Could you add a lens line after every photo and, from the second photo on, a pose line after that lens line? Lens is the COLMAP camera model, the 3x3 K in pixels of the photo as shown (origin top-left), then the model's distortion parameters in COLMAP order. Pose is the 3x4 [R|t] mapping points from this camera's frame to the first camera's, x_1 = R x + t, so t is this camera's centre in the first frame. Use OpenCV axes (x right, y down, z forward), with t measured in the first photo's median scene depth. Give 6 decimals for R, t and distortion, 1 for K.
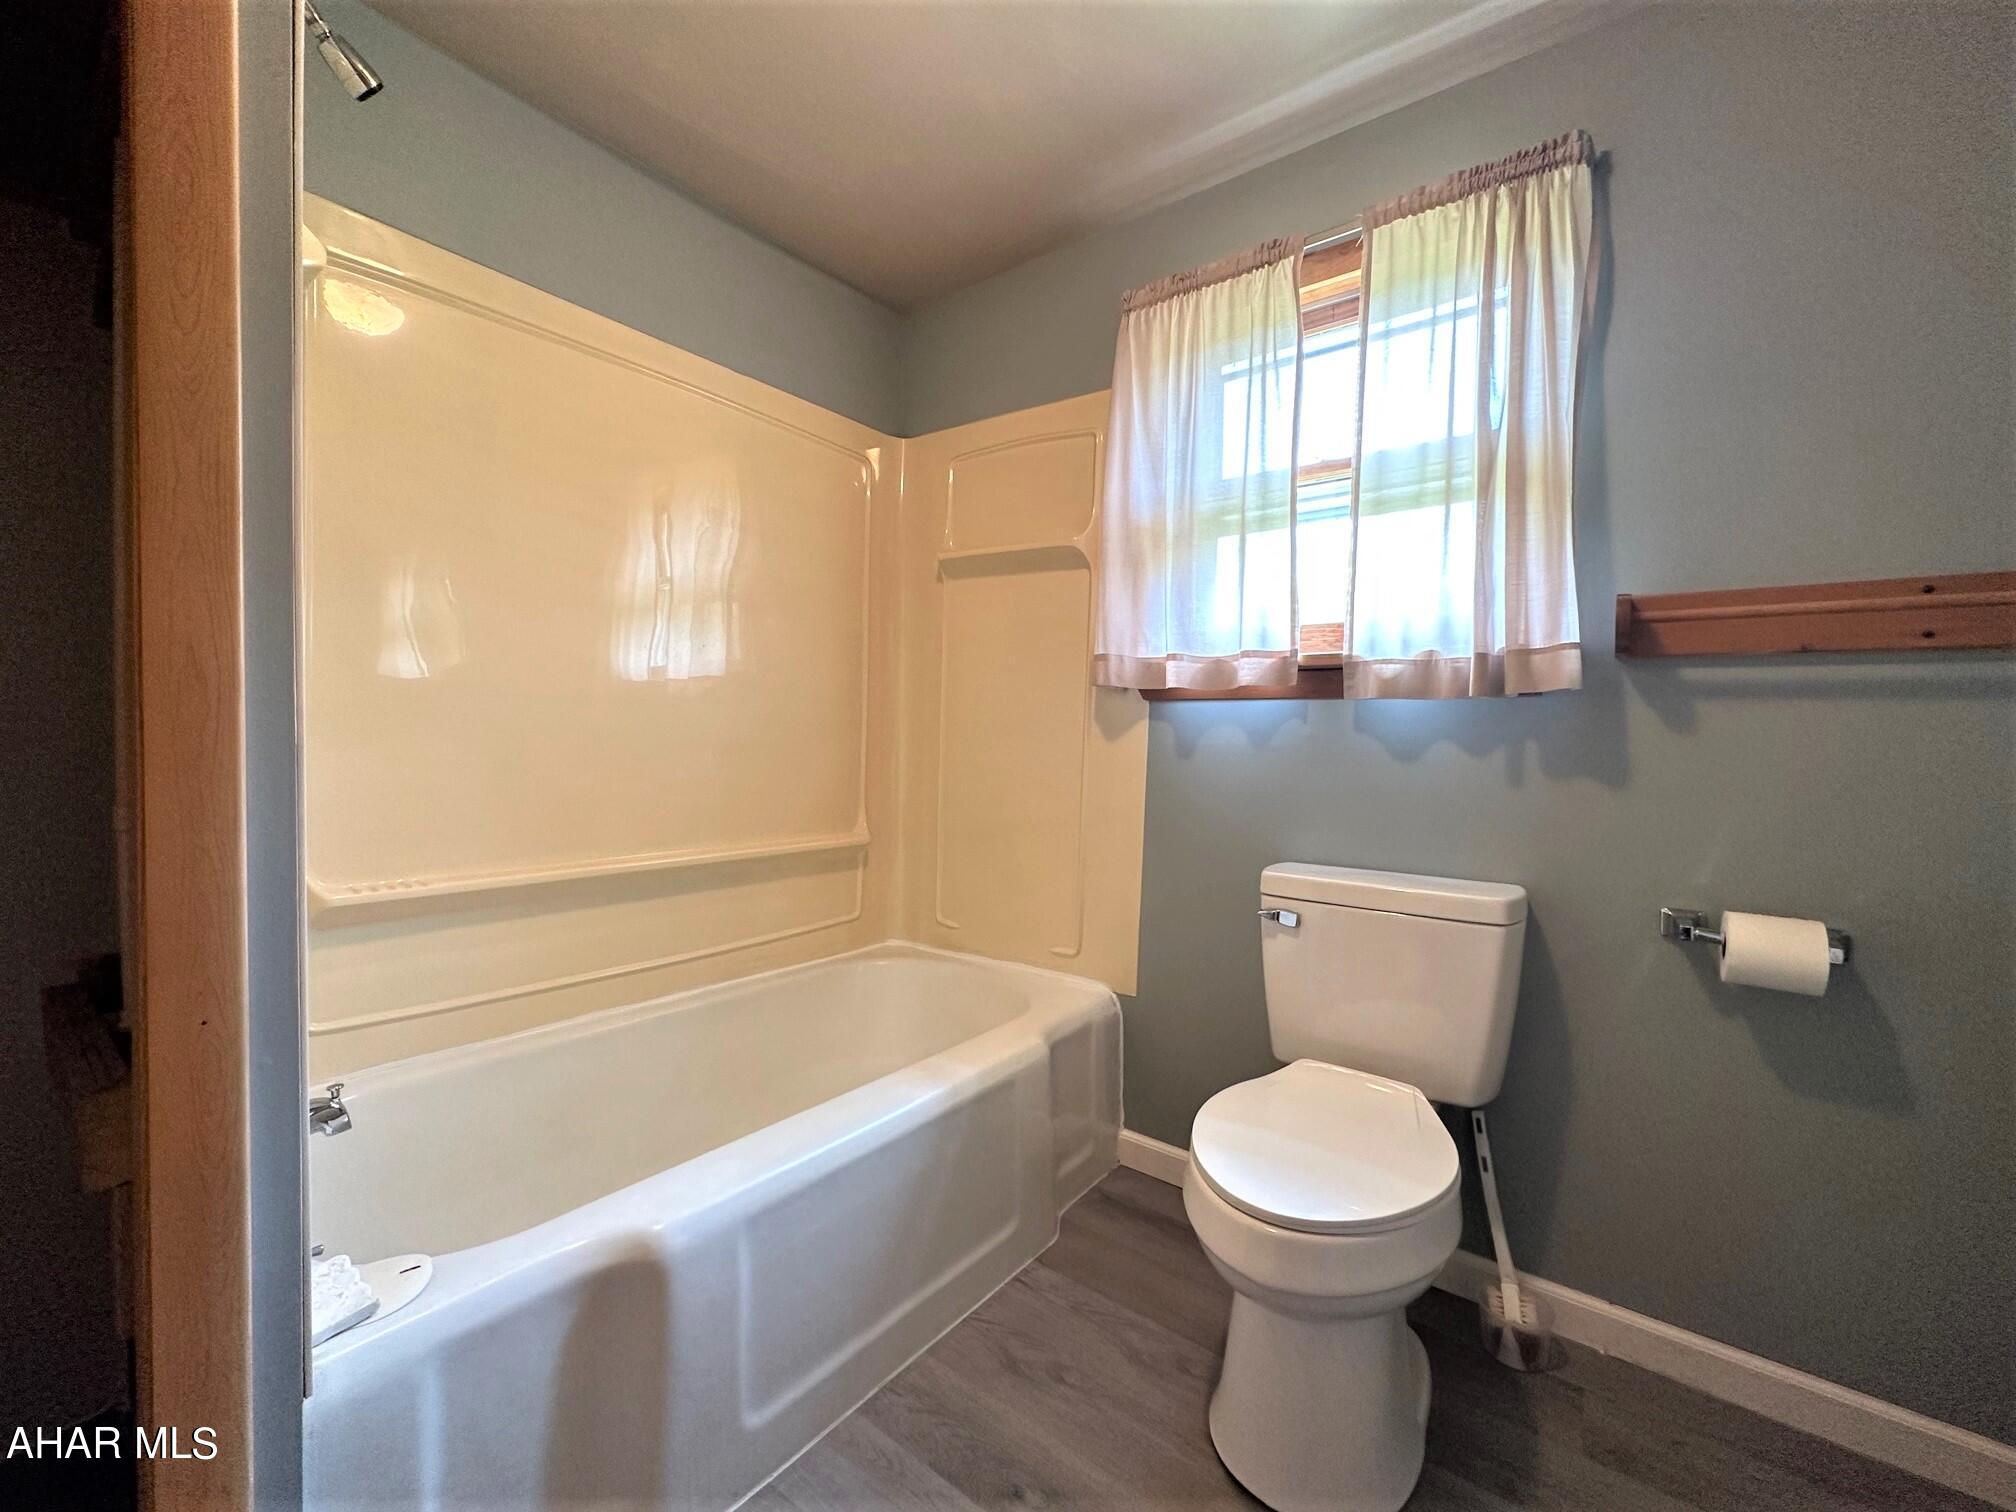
lens RADIAL K [[803.1, 0, 1008.0], [0, 803.1, 756.0], [0, 0, 1]] dist [-0.002170, -0.000249]
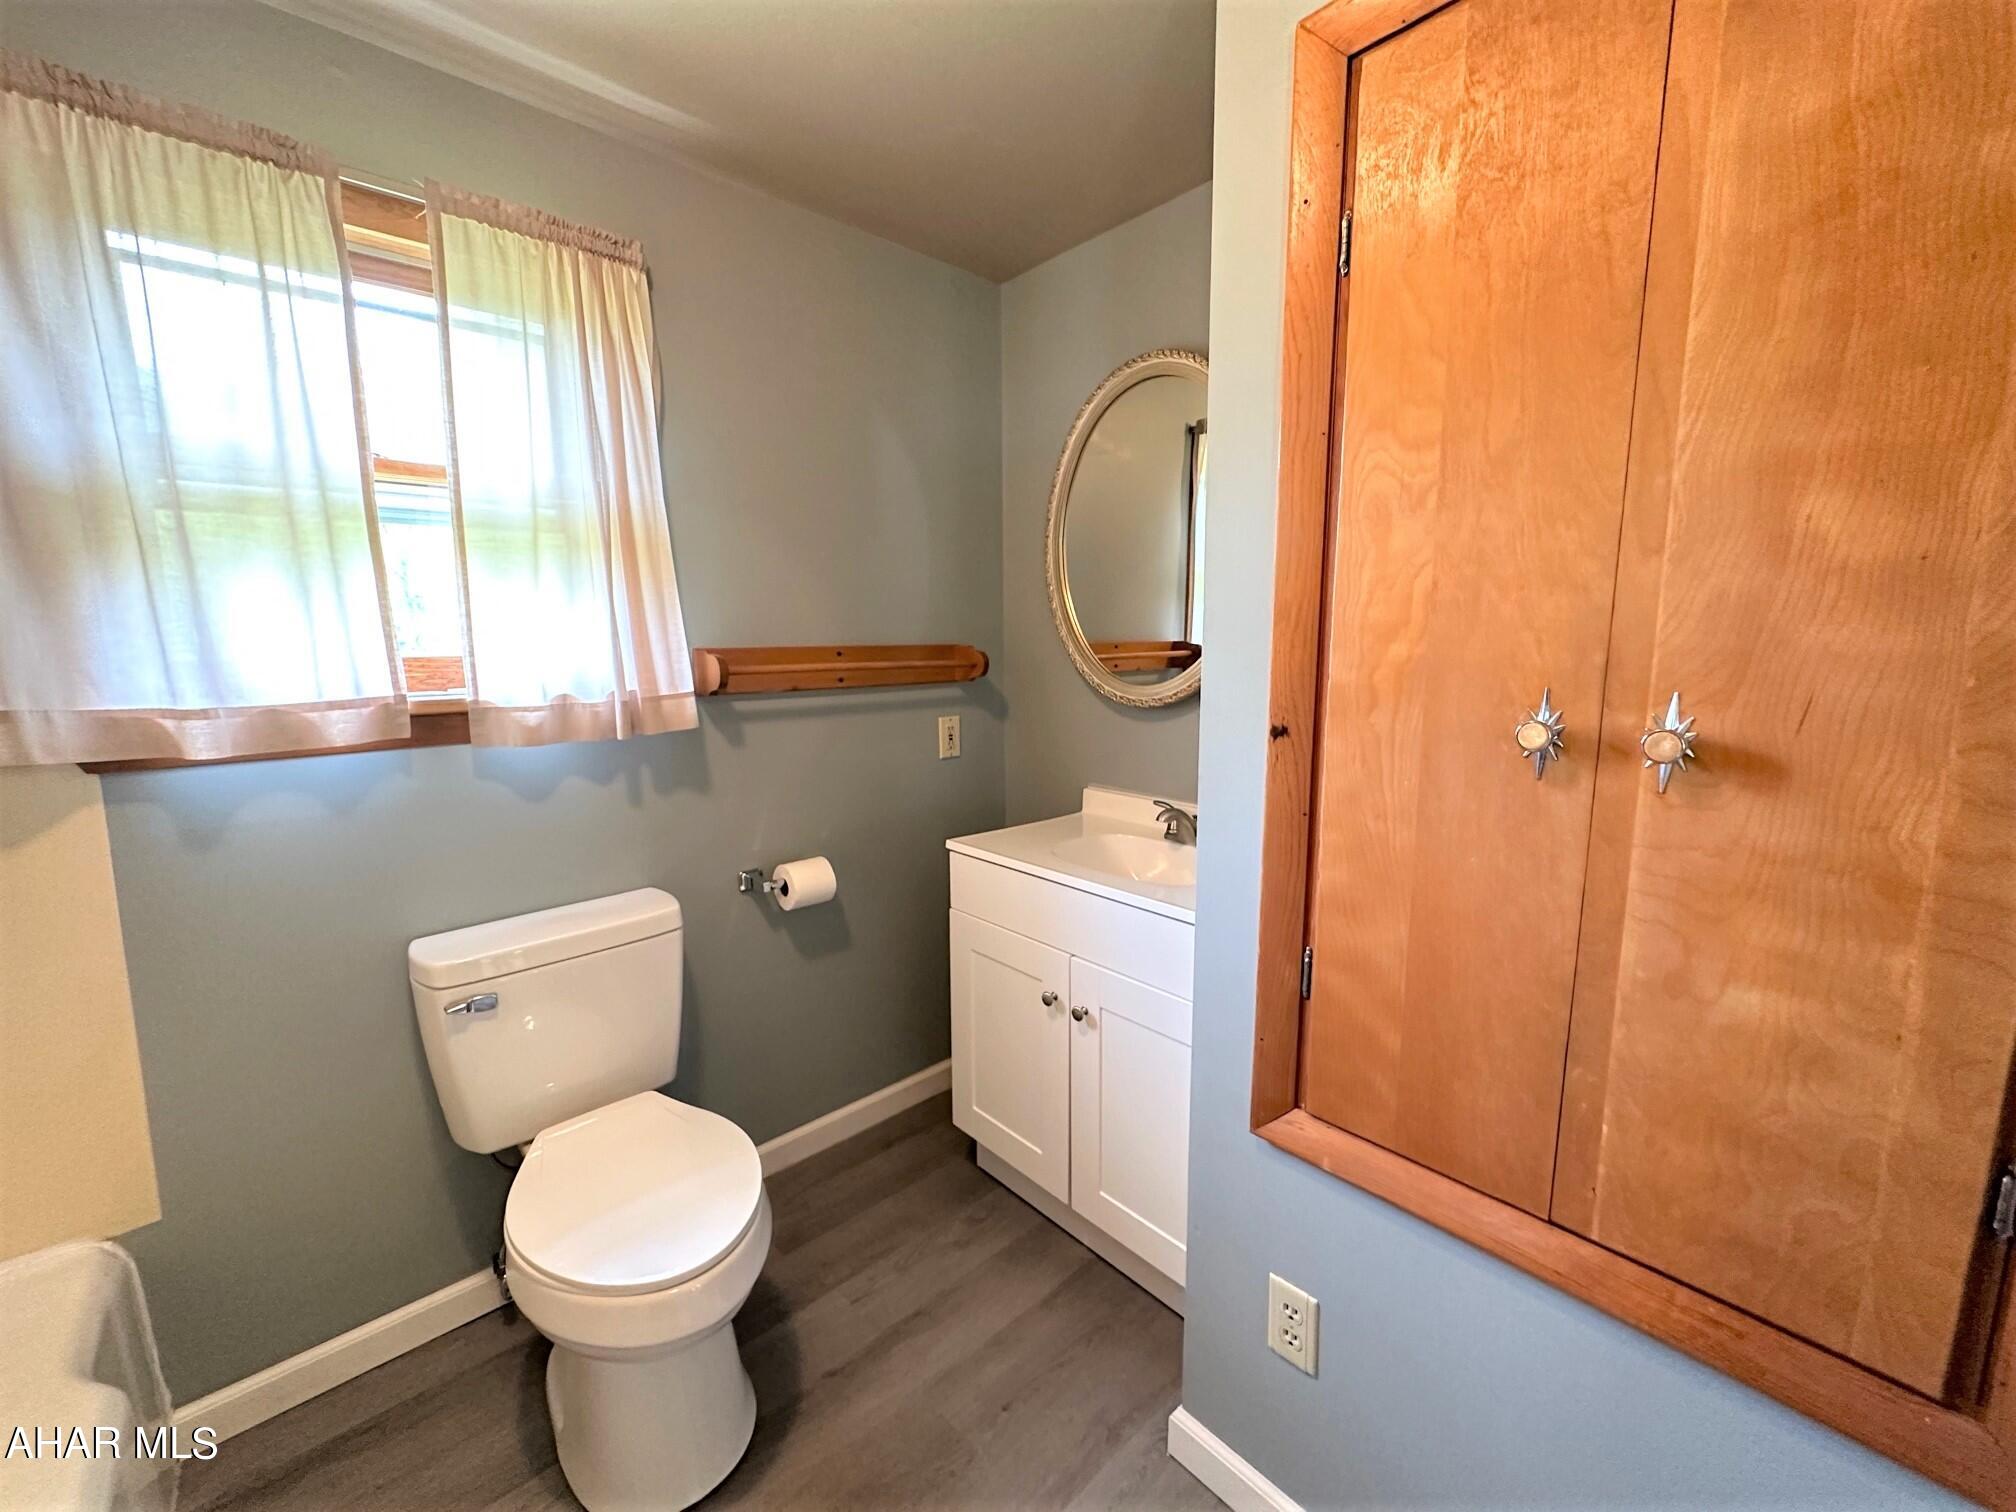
lens RADIAL K [[803.1, 0, 1008.0], [0, 803.1, 756.0], [0, 0, 1]] dist [-0.002170, -0.000249]
pose [[0.171724, -0.163691, 0.971451, -0.381929], [0.046987, 0.986338, 0.157894, -0.187179], [-0.984024, 0.018531, 0.177069, 0.257516]]
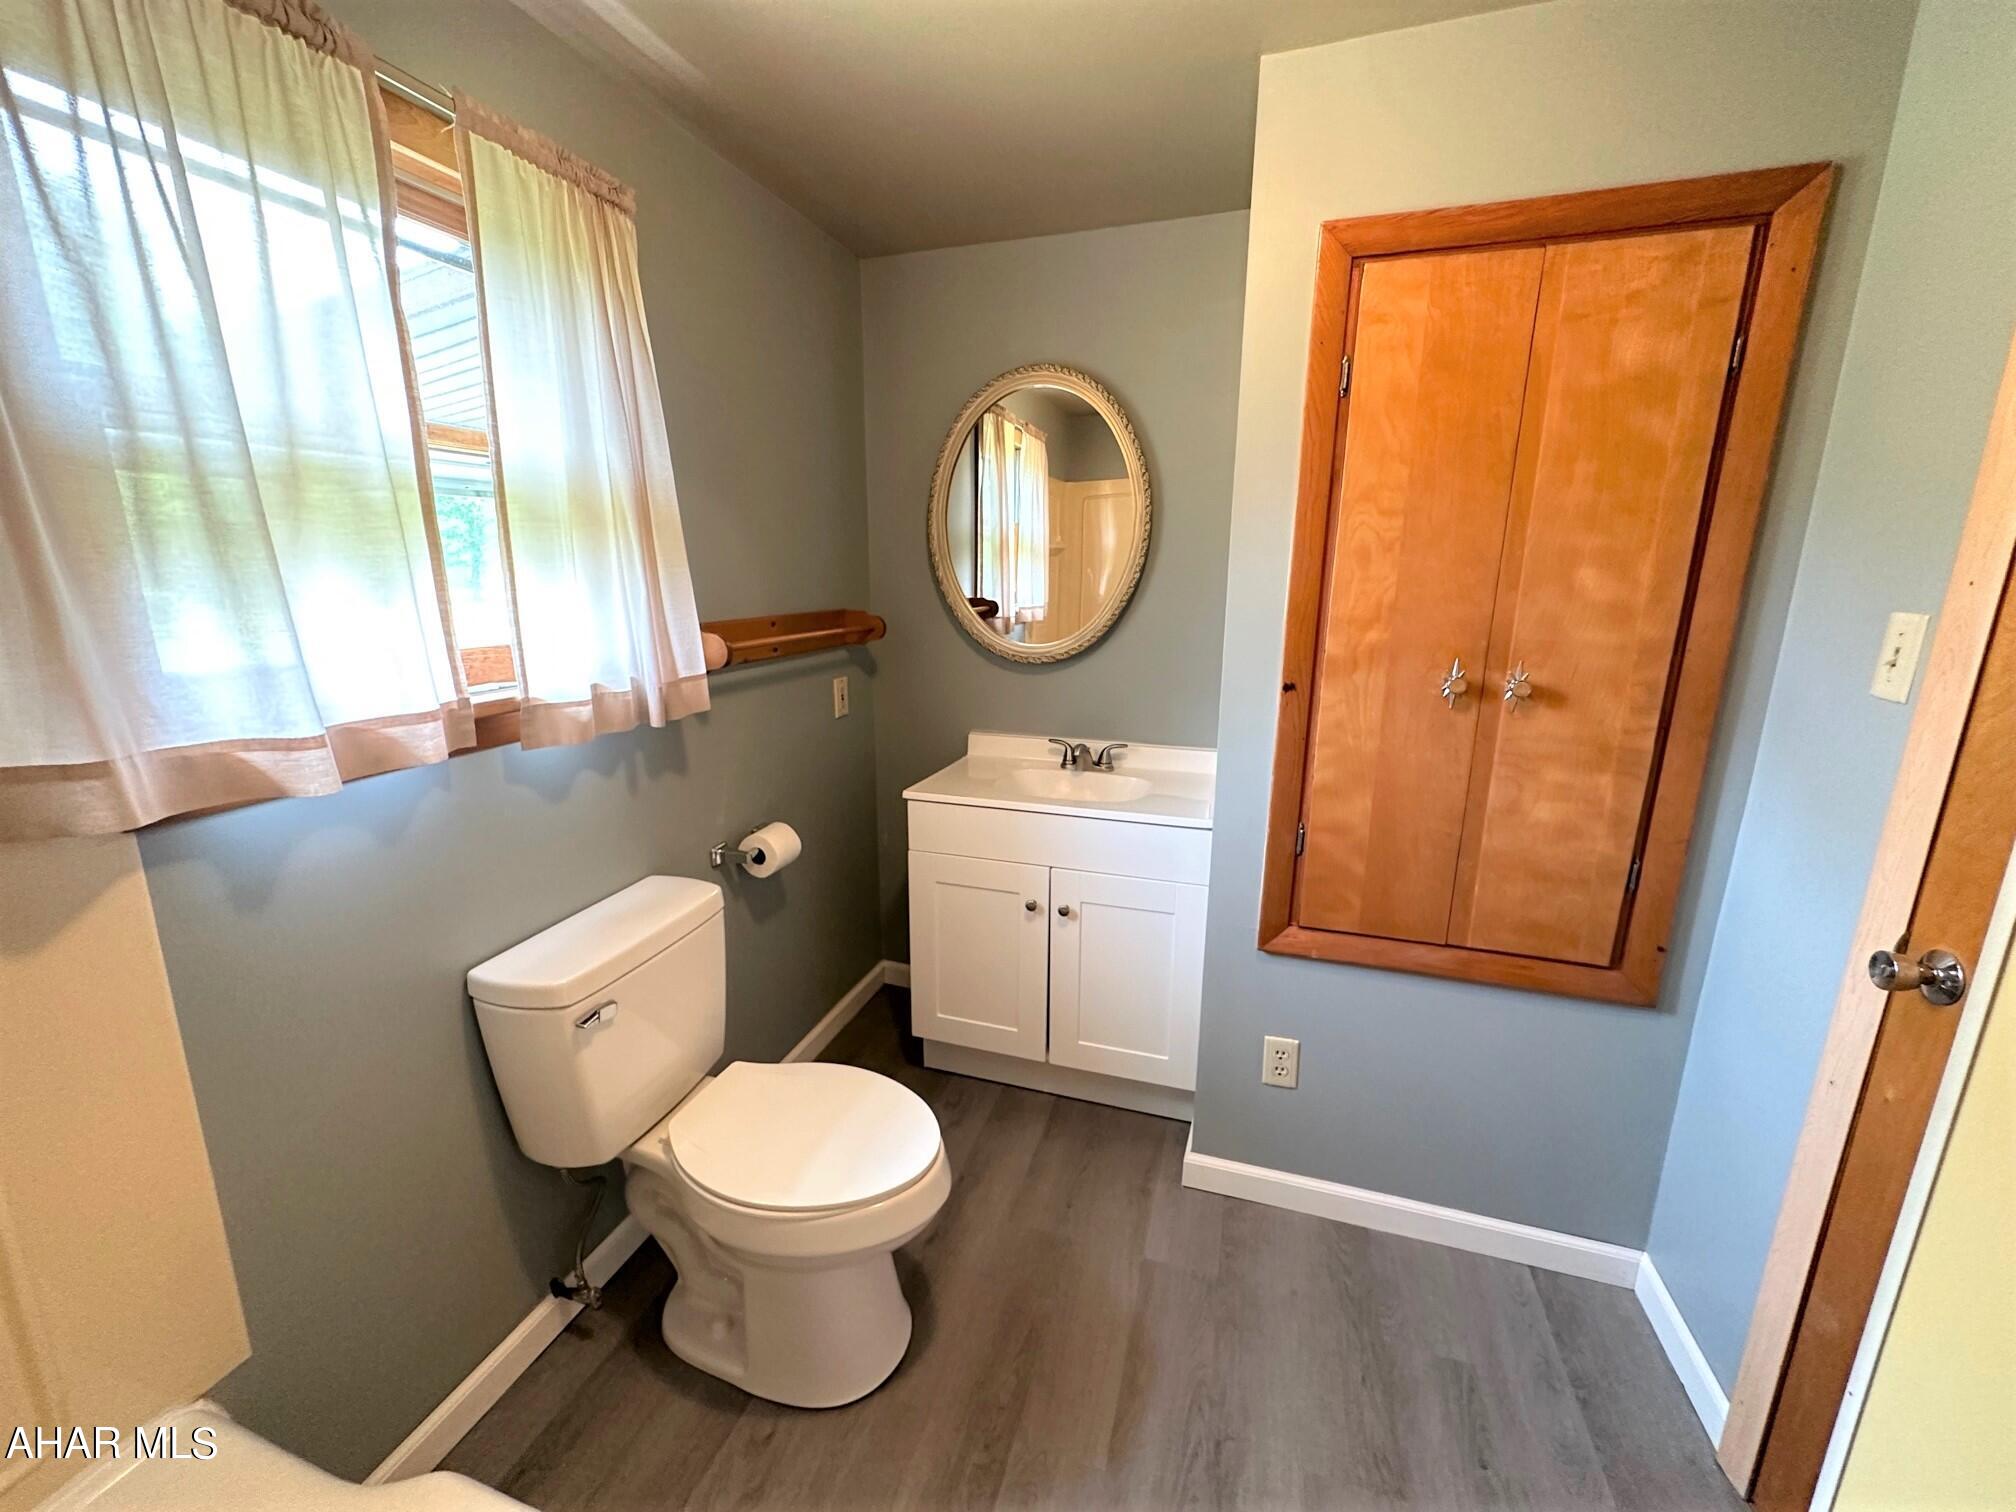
lens RADIAL K [[803.1, 0, 1008.0], [0, 803.1, 756.0], [0, 0, 1]] dist [-0.002170, -0.000249]
pose [[-0.336996, -0.236580, 0.911298, -0.529370], [0.023188, 0.965536, 0.259235, -0.283043], [-0.941220, 0.108492, -0.319896, 0.841932]]
